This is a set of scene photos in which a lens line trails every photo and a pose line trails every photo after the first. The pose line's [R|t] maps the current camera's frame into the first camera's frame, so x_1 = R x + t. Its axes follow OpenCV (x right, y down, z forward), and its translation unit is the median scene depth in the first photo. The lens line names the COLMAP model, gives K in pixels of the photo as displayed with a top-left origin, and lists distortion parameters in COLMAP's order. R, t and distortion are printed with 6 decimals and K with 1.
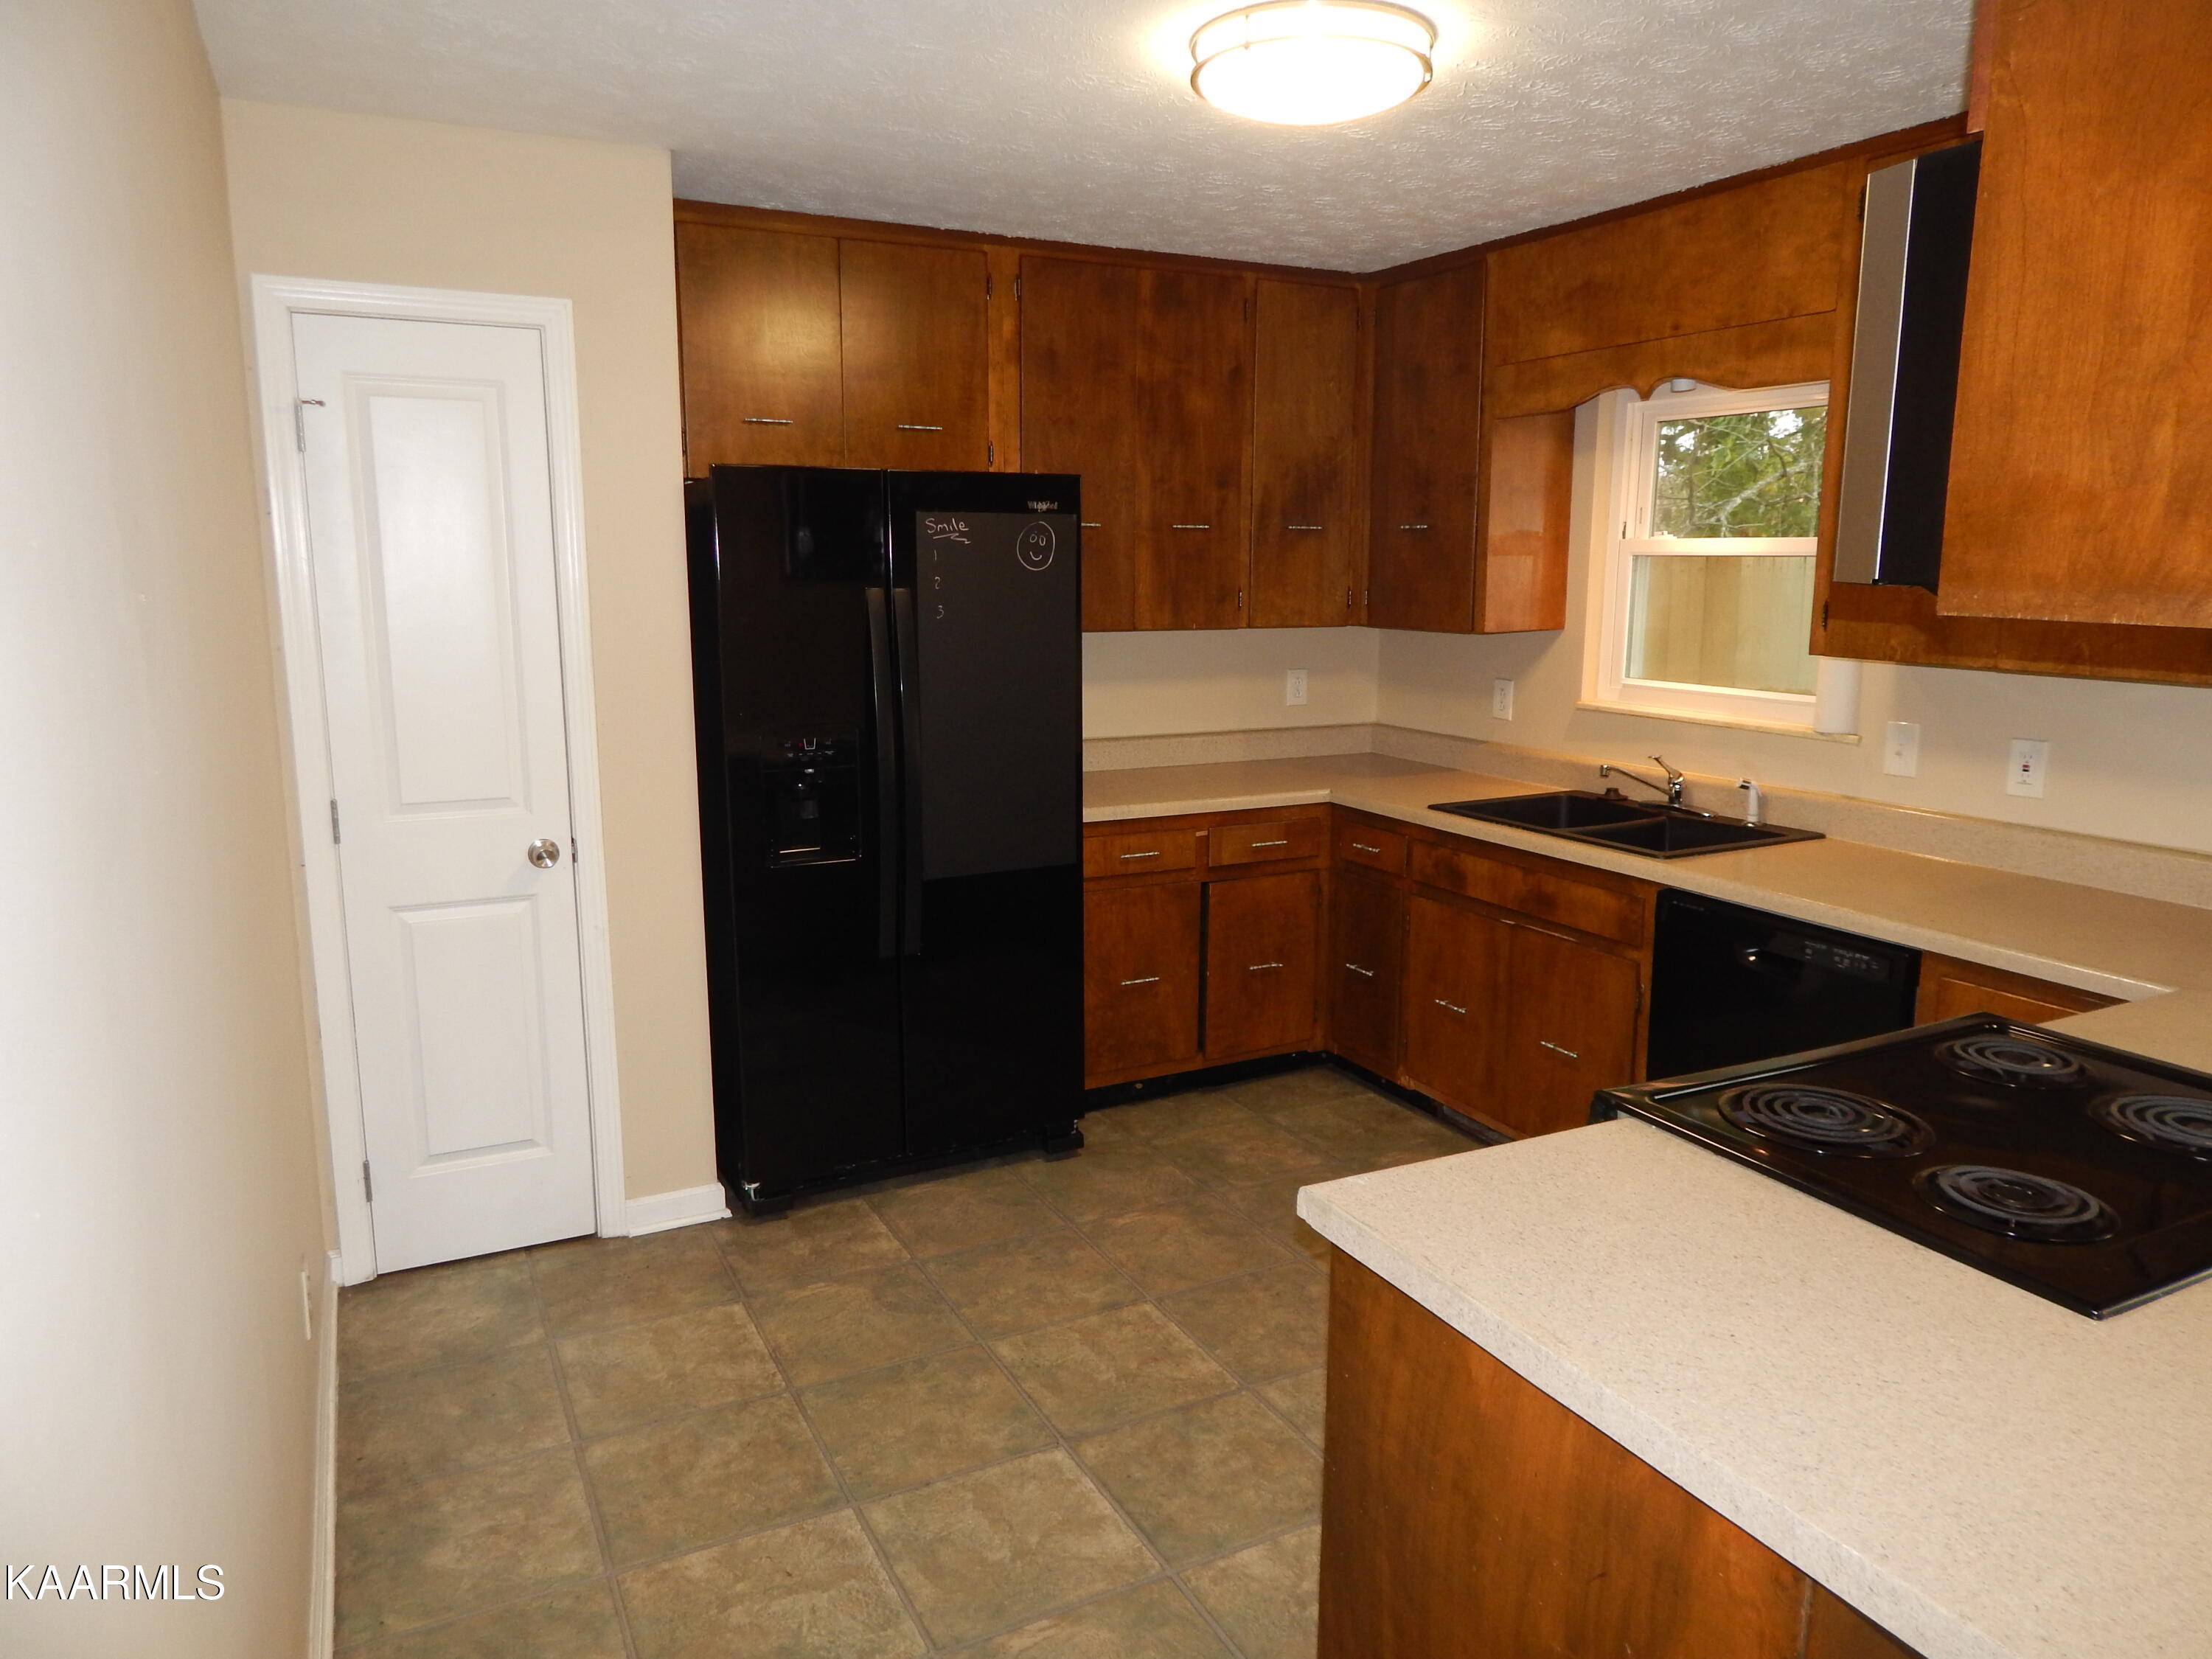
lens RADIAL K [[1456.6, 0, 1113.5], [0, 1456.6, 822.7], [0, 0, 1]] dist [0.009810, -0.015003]
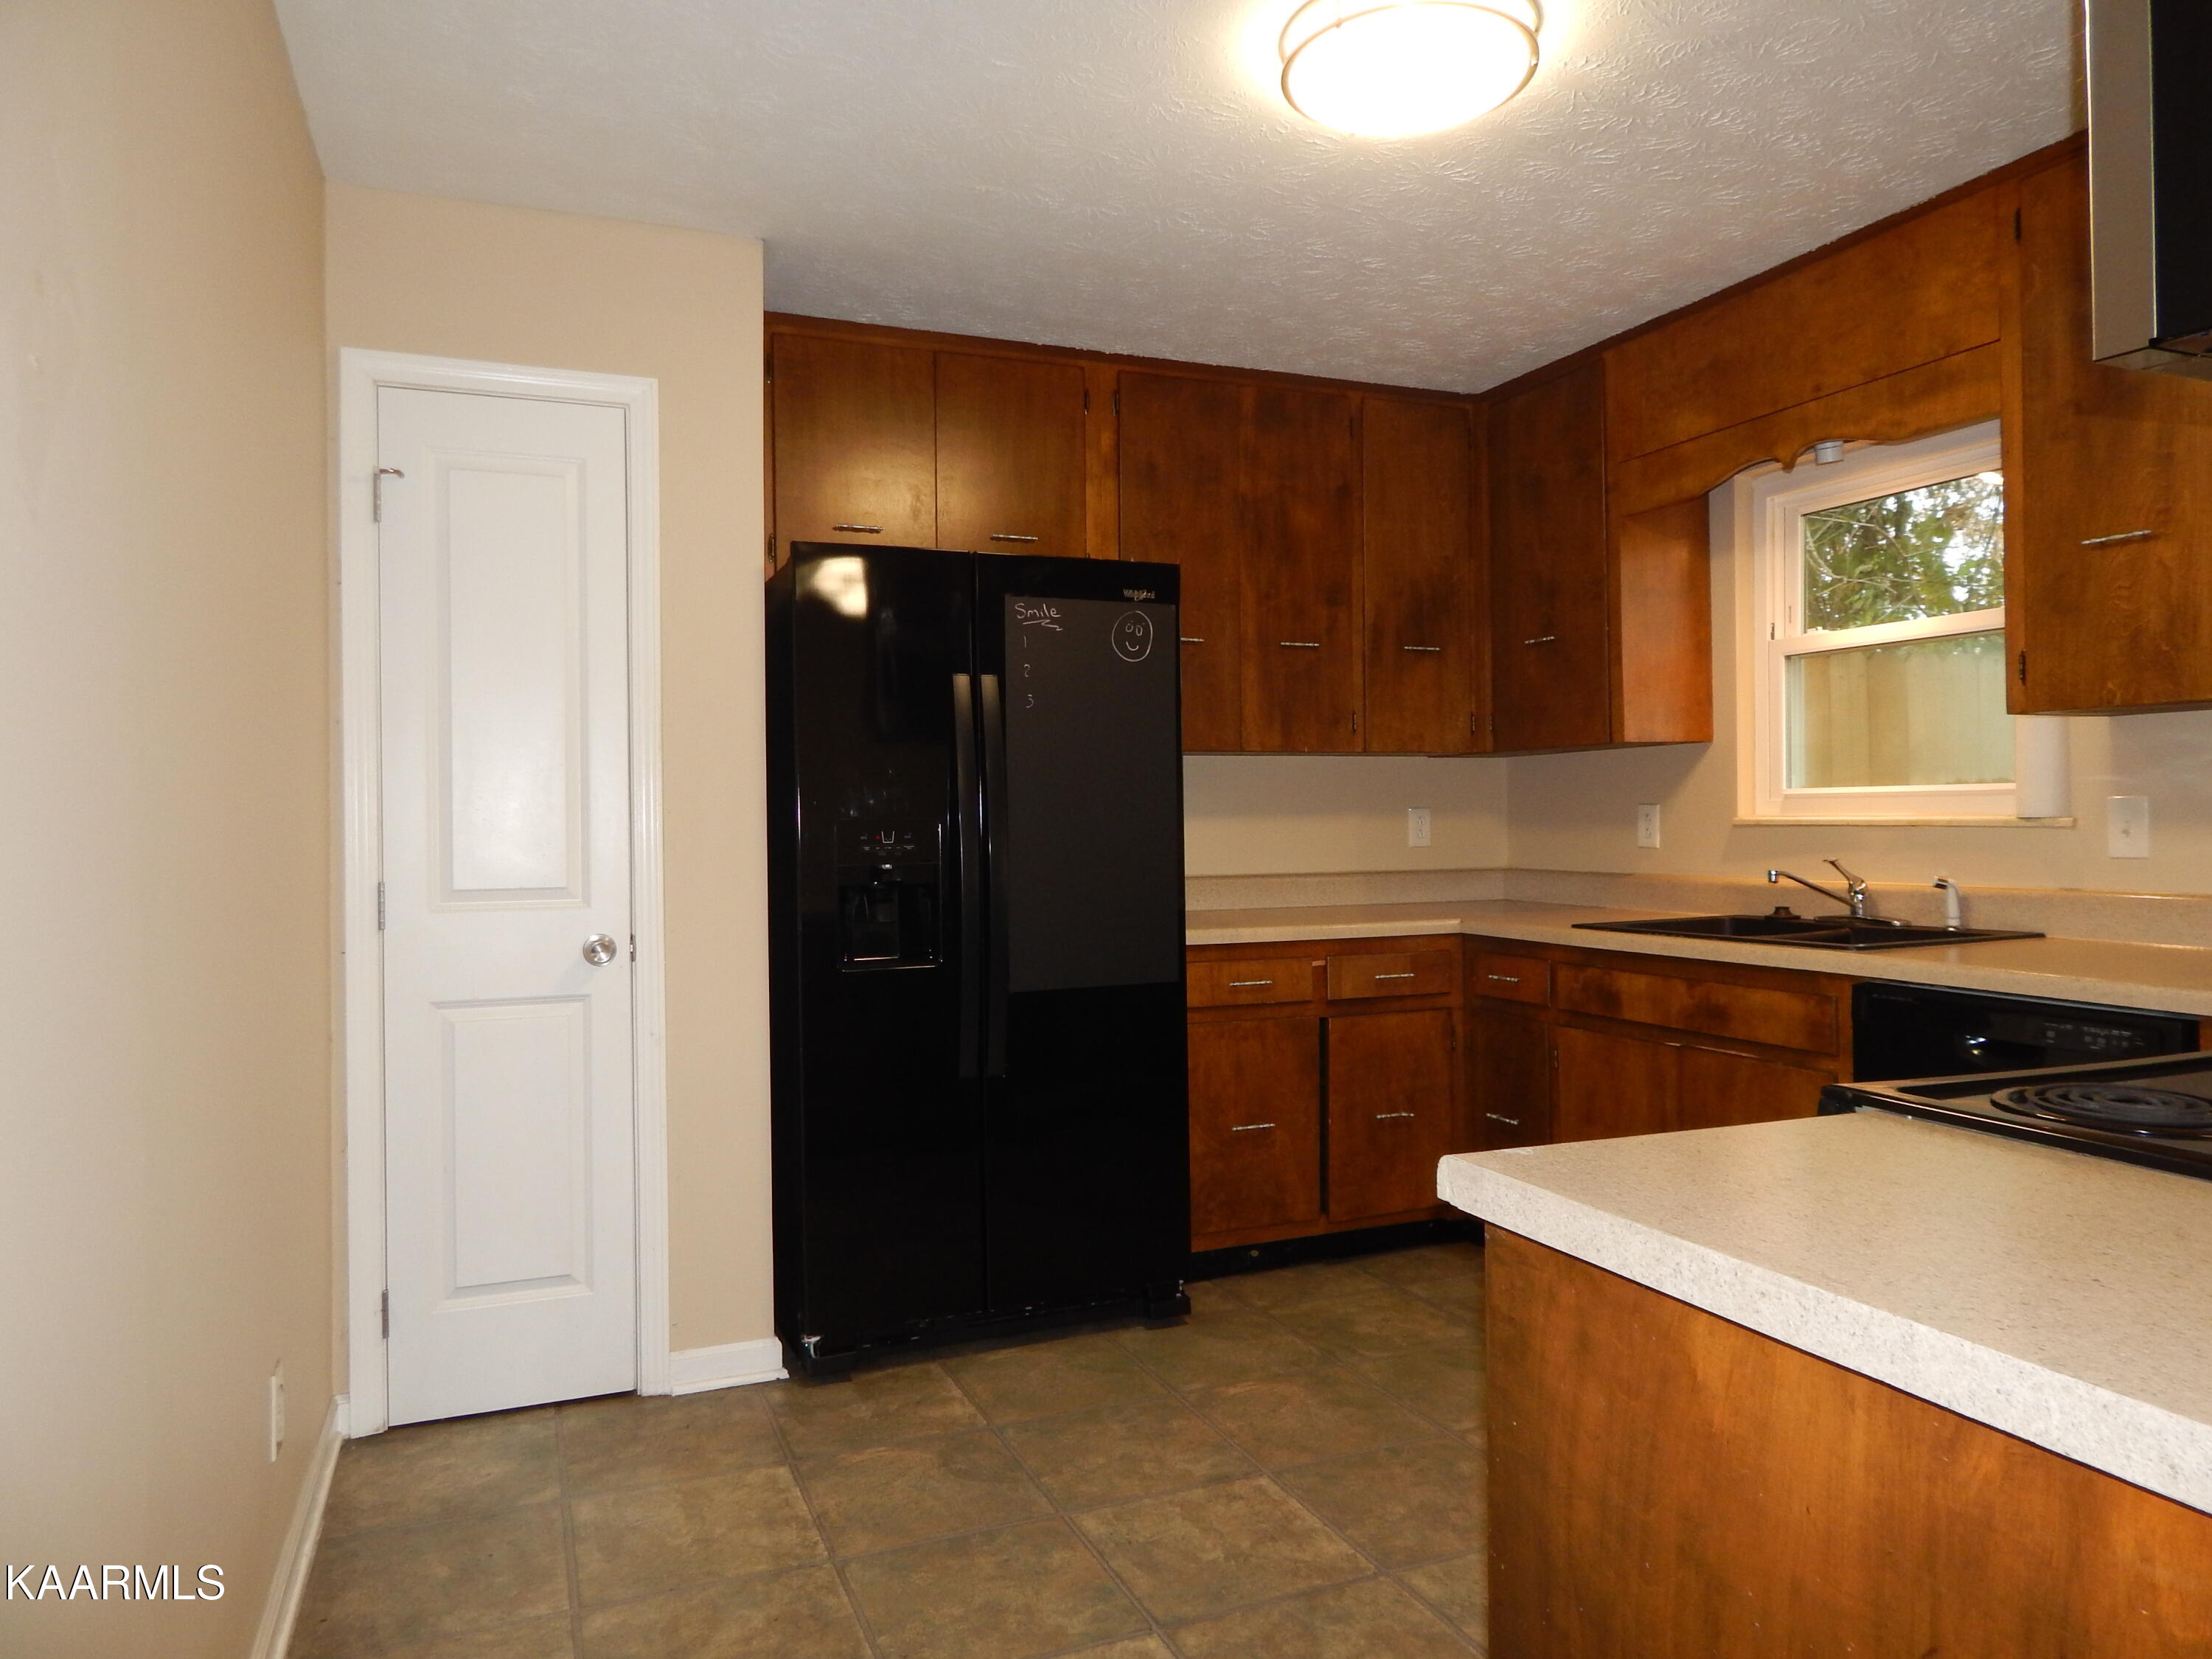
lens RADIAL K [[1456.6, 0, 1115.6], [0, 1456.6, 827.0], [0, 0, 1]] dist [0.009810, -0.015003]
pose [[0.996599, -0.014364, -0.081141, 0.011152], [0.000130, 0.984962, -0.172771, 0.098007], [0.082403, 0.172173, 0.981614, 0.099012]]
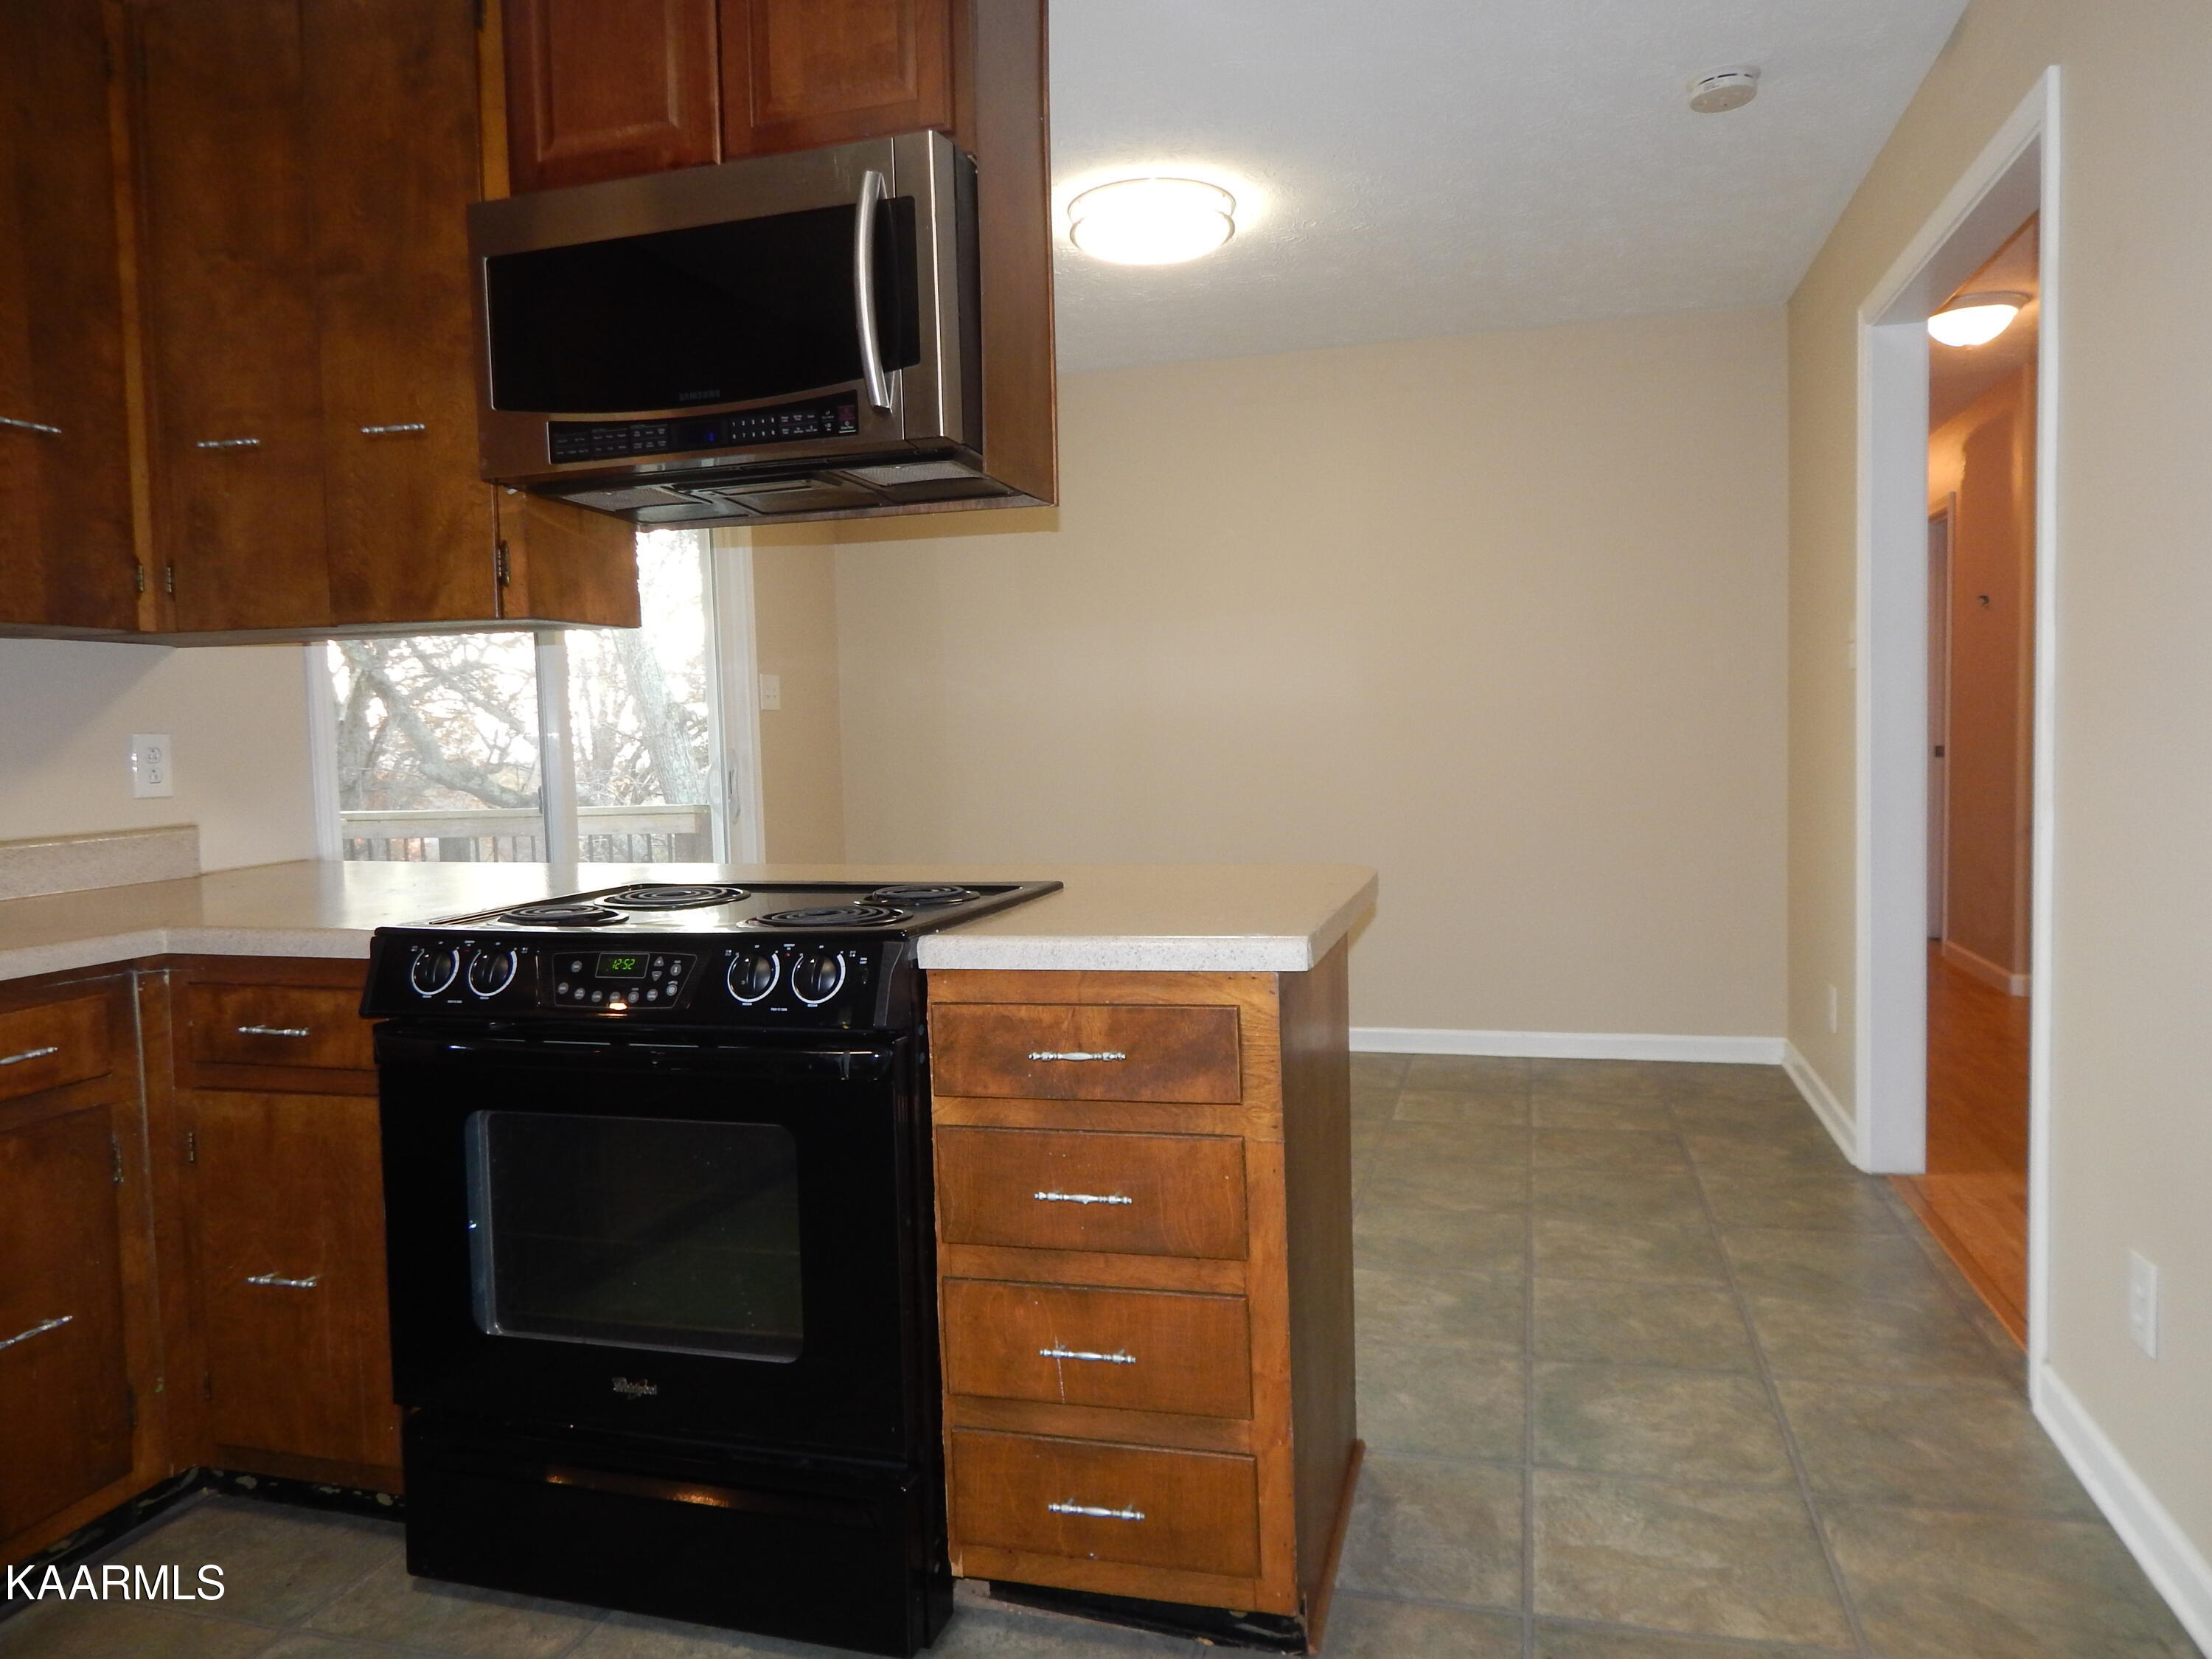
lens RADIAL K [[1456.6, 0, 1108.3], [0, 1456.6, 824.5], [0, 0, 1]] dist [0.009810, -0.015003]
pose [[-0.727856, -0.022313, 0.685367, -0.504466], [0.145808, 0.971579, 0.186477, -0.154662], [-0.670049, 0.235660, -0.703916, 1.457930]]
